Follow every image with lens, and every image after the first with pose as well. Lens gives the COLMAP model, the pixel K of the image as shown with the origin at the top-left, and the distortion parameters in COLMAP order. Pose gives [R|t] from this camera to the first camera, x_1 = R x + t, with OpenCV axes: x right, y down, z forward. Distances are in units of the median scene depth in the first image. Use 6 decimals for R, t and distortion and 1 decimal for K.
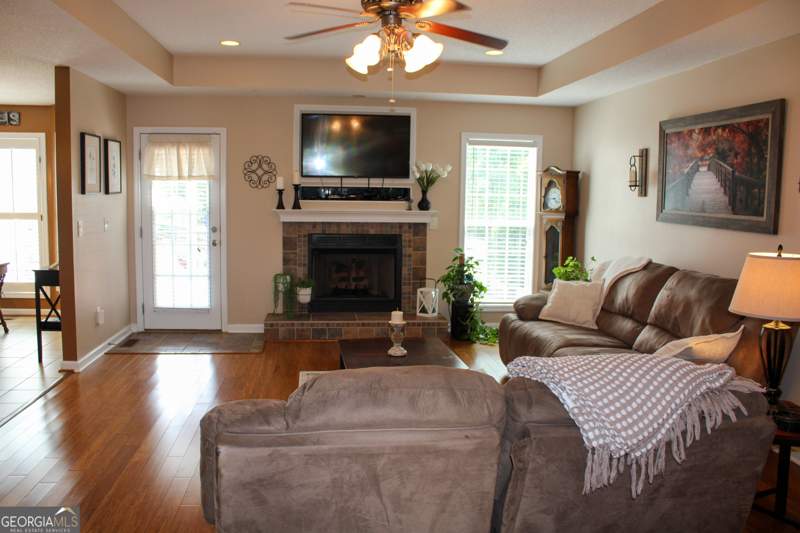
lens RADIAL K [[714.2, 0, 393.3], [0, 714.2, 269.6], [0, 0, 1]] dist [-0.077101, 0.004519]
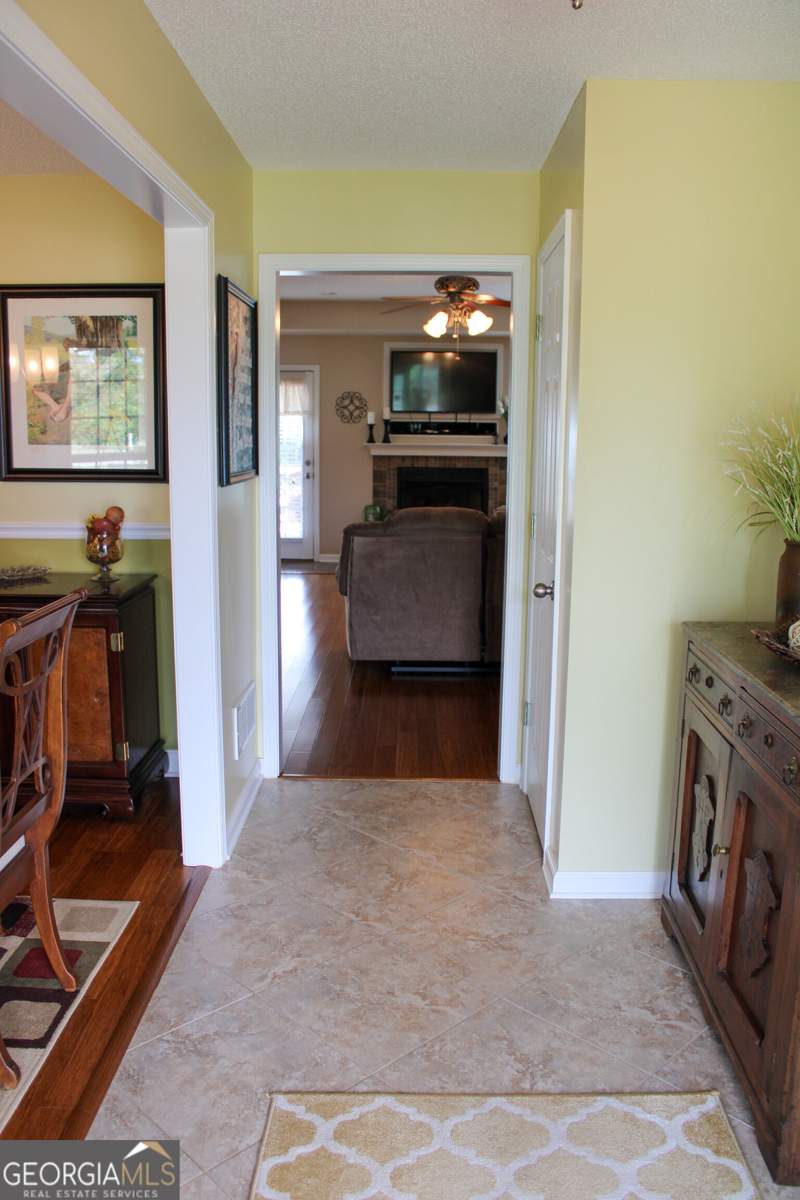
lens RADIAL K [[1001.1, 0, 404.6], [0, 1001.1, 588.4], [0, 0, 1]] dist [-0.063299, 0.020708]
pose [[0.993467, 0.015434, -0.113070, 0.058902], [-0.009918, 0.998740, 0.049186, 0.054595], [0.113687, -0.047743, 0.992369, -0.455299]]
